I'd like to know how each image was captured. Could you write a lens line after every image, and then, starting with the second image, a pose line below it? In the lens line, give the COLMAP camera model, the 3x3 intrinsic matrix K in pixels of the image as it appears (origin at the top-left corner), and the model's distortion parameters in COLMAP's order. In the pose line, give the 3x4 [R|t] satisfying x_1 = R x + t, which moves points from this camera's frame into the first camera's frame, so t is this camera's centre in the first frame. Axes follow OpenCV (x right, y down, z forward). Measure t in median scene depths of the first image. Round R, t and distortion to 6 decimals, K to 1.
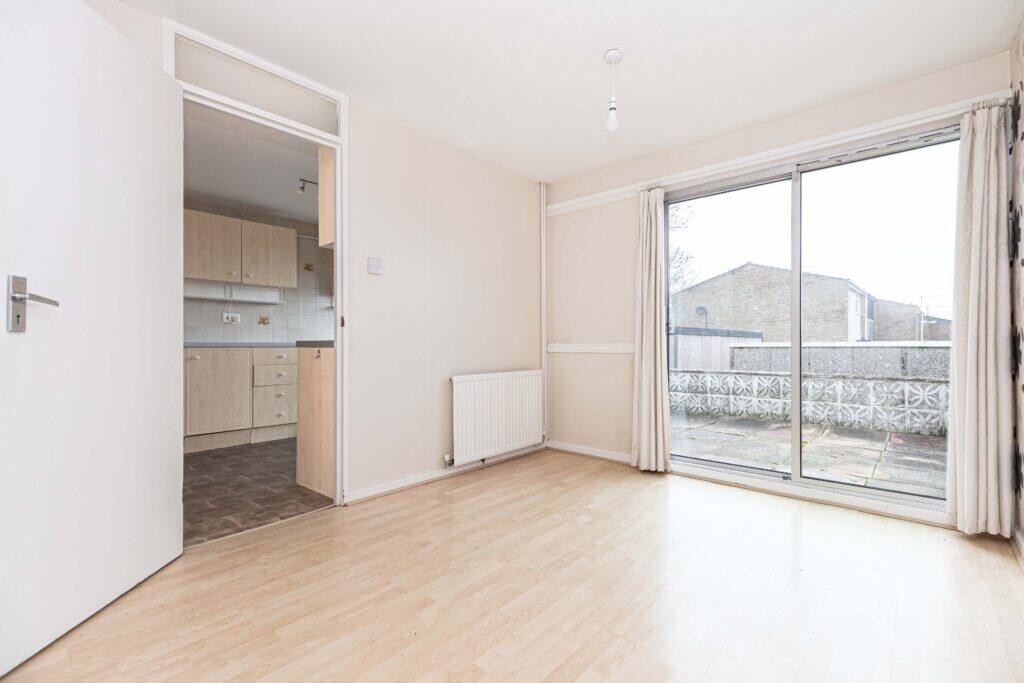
lens RADIAL K [[467.4, 0, 511.1], [0, 467.4, 346.3], [0, 0, 1]] dist [0.015087, -0.000072]
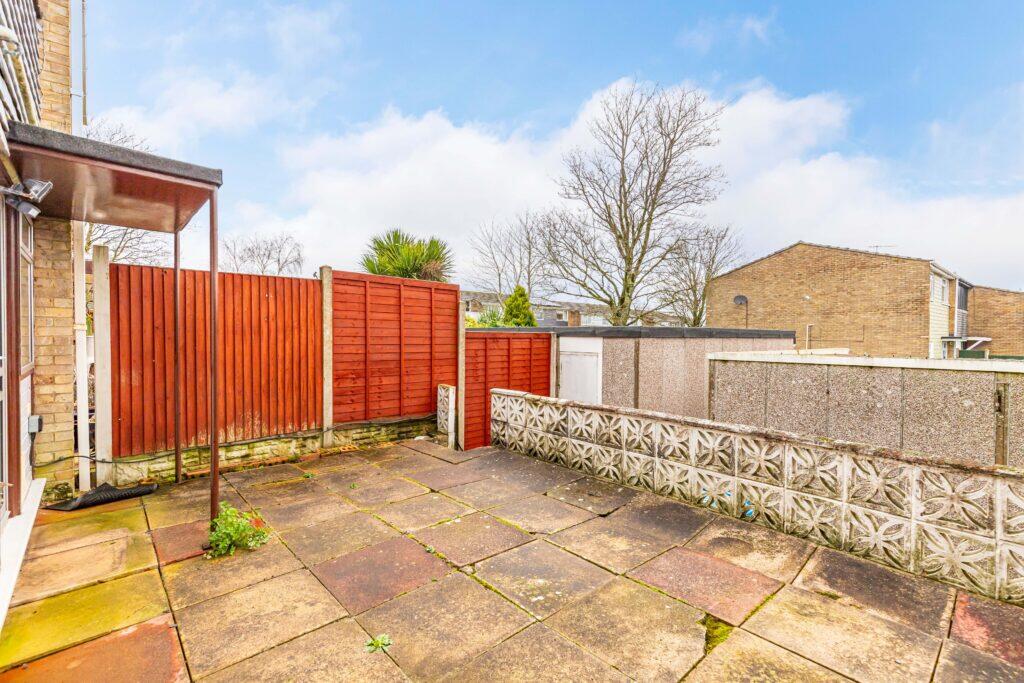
lens RADIAL K [[467.4, 0, 511.2], [0, 467.4, 342.5], [0, 0, 1]] dist [0.015087, -0.000072]
pose [[0.993295, 0.008878, -0.115263, 0.356242], [-0.006945, 0.999829, 0.017155, -0.041992], [0.115395, -0.016240, 0.993187, 0.418069]]
